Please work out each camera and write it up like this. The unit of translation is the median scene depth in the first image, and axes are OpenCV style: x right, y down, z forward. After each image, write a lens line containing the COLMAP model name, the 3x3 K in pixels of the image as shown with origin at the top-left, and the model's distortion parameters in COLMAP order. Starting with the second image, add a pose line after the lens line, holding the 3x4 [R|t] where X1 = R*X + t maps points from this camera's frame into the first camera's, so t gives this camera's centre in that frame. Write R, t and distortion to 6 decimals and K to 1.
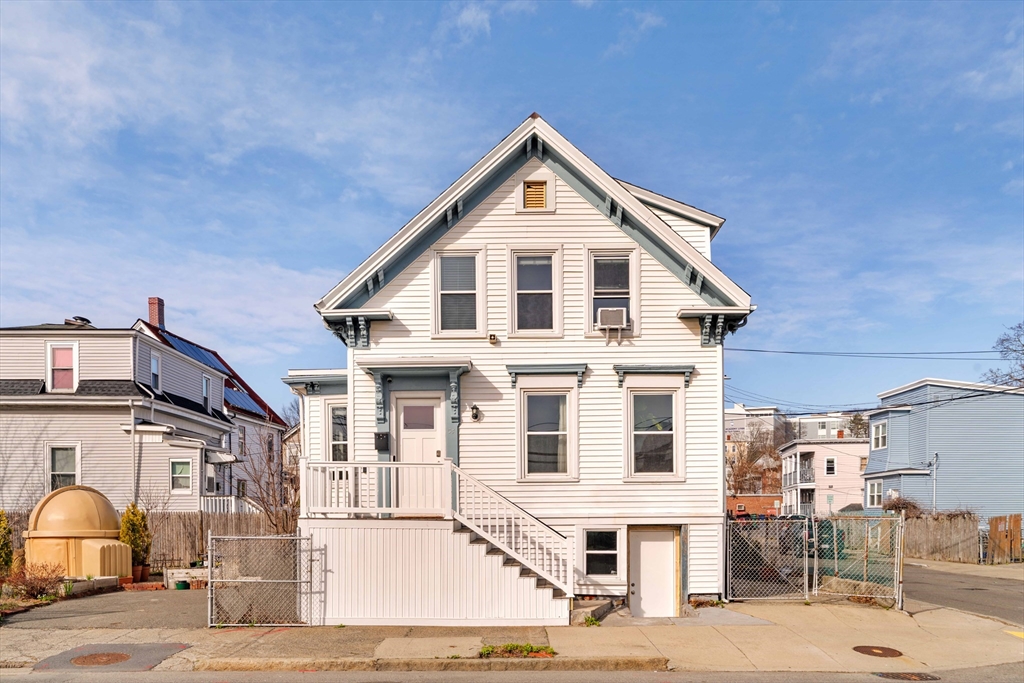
lens RADIAL K [[1003.3, 0, 512.0], [0, 1003.3, 341.5], [0, 0, 1]] dist [-0.002328, -0.001121]
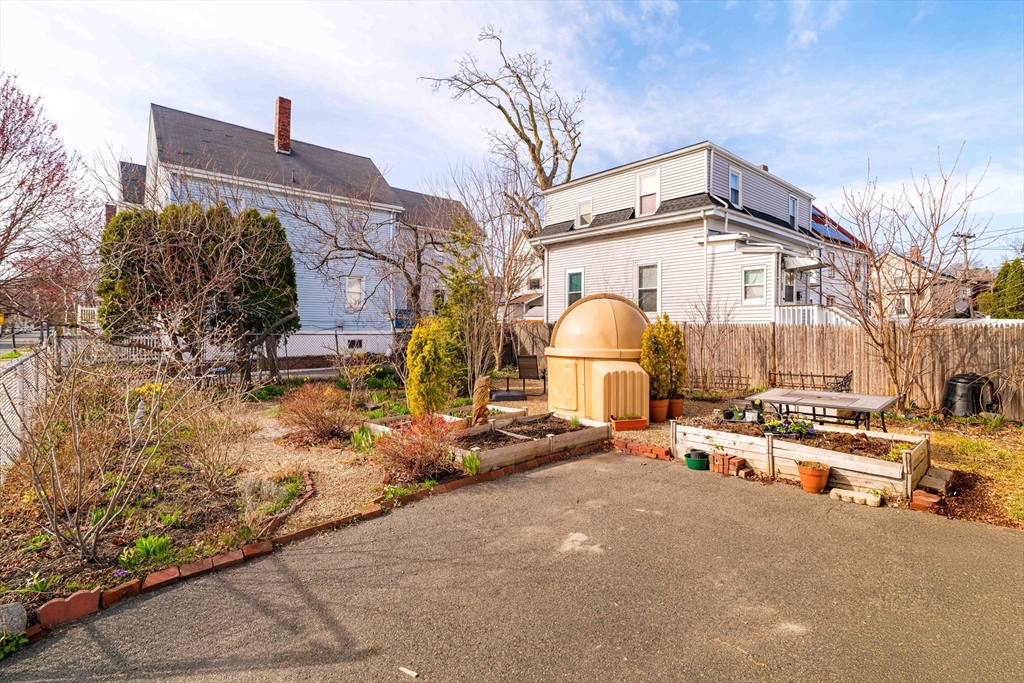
lens RADIAL K [[550.7, 0, 512.6], [0, 550.7, 378.6], [0, 0, 1]] dist [-0.001073, -0.000288]
pose [[0.708124, 0.069858, -0.702624, -0.123022], [0.121773, 0.968101, 0.218980, 0.078030], [0.695508, -0.240626, 0.677028, 0.472622]]
